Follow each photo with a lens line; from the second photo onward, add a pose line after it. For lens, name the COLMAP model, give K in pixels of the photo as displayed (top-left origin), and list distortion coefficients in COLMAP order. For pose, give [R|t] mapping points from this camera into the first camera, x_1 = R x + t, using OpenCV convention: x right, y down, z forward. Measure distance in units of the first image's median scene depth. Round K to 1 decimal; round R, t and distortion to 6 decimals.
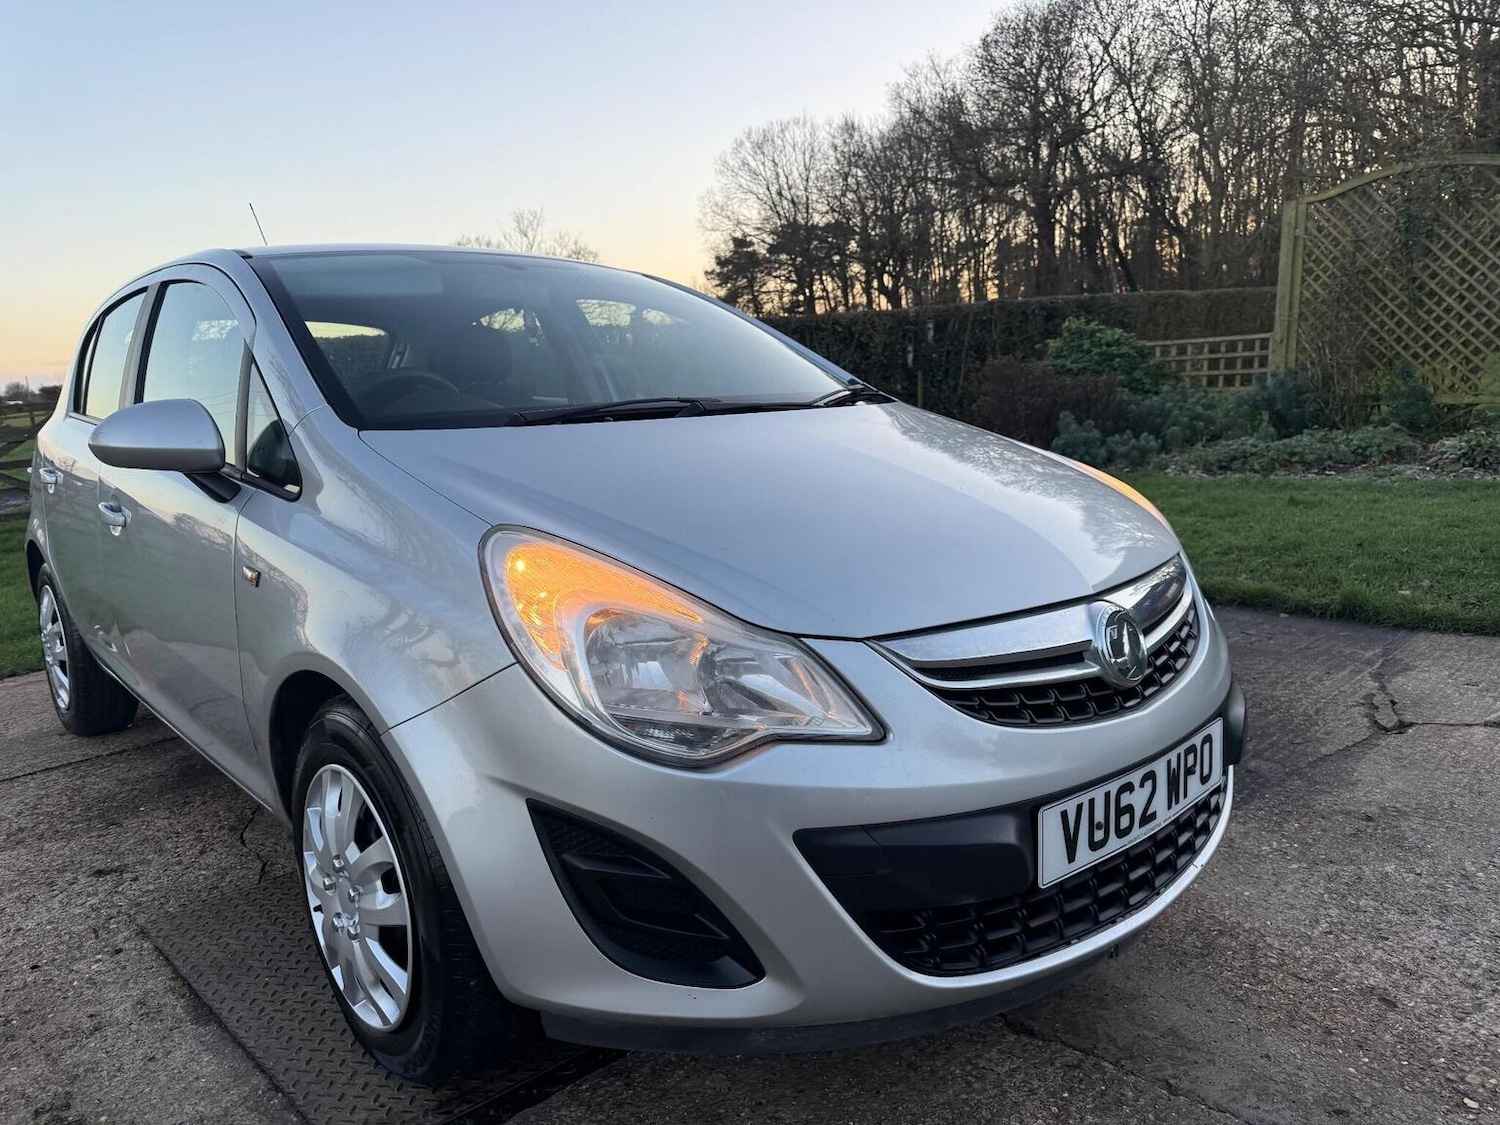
lens RADIAL K [[1060.7, 0, 737.2], [0, 1060.7, 580.6], [0, 0, 1]] dist [0.022978, -0.024874]
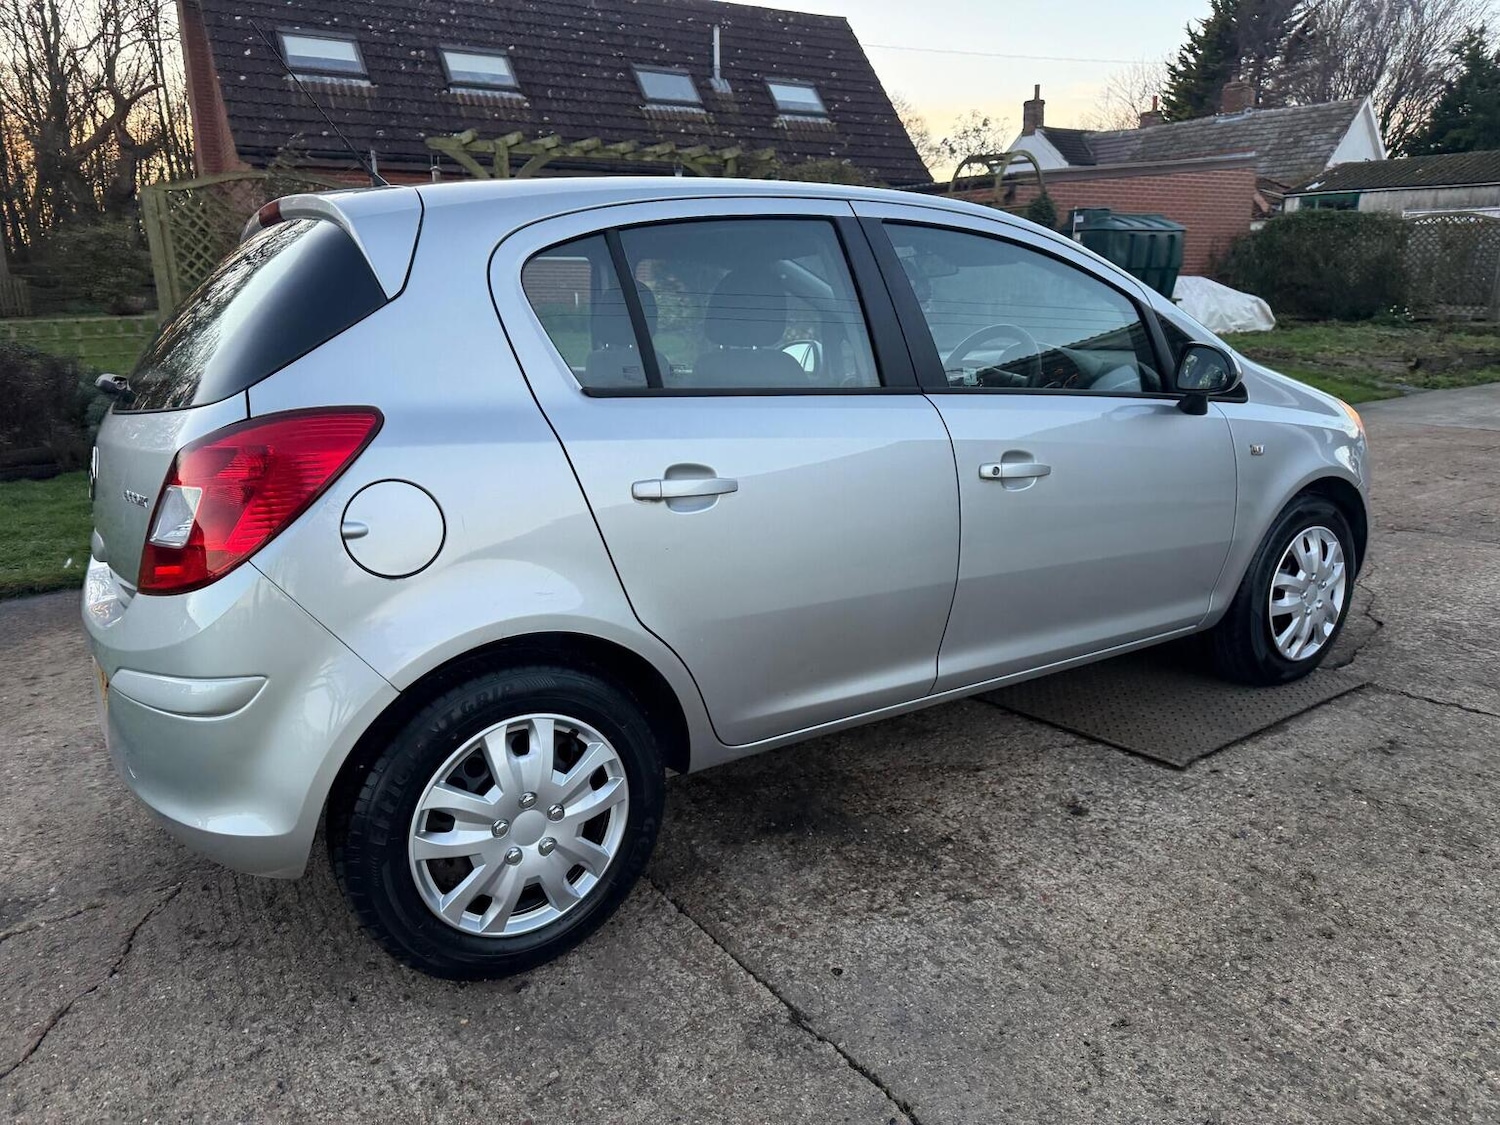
lens RADIAL K [[1060.7, 0, 747.6], [0, 1060.7, 567.3], [0, 0, 1]] dist [0.022978, -0.024874]
pose [[0.144032, -0.195004, 0.970169, -1.845285], [0.199270, 0.966024, 0.164587, -0.215477], [-0.969302, 0.169620, 0.177997, 1.261580]]
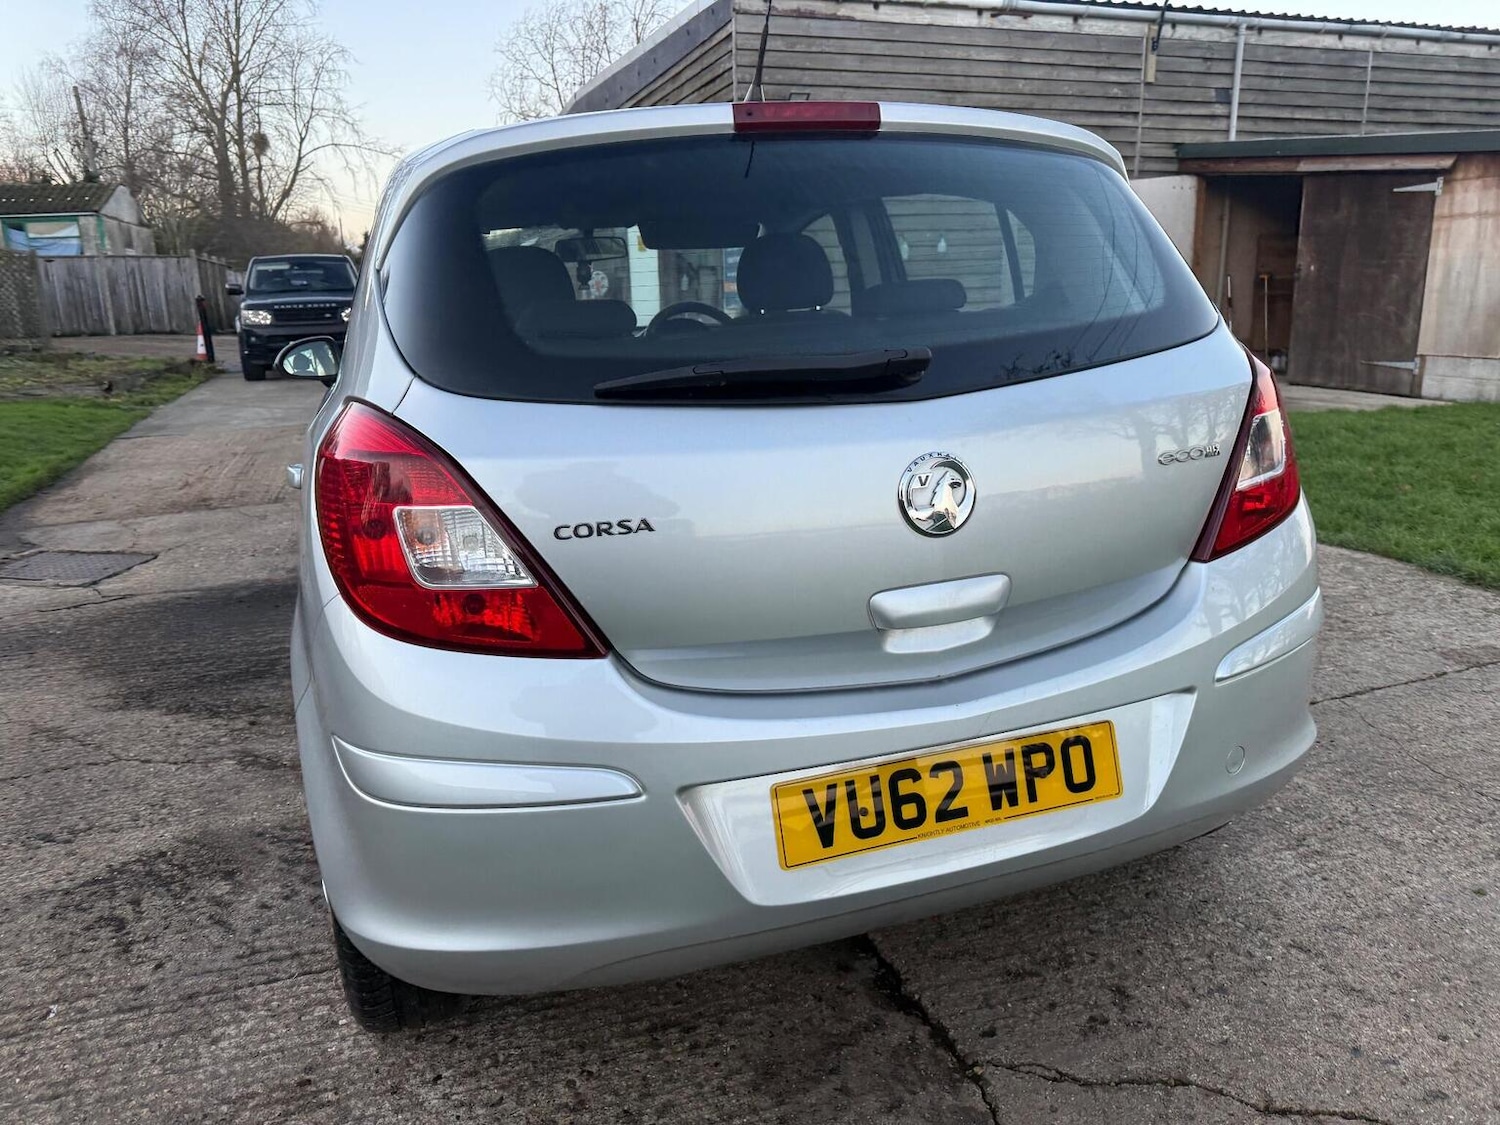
lens RADIAL K [[1060.7, 0, 742.7], [0, 1060.7, 555.8], [0, 0, 1]] dist [0.022978, -0.024874]
pose [[-0.916469, -0.007418, 0.400036, -1.089373], [0.163284, 0.905844, 0.390877, -0.492555], [-0.365270, 0.423546, -0.828967, 2.608599]]
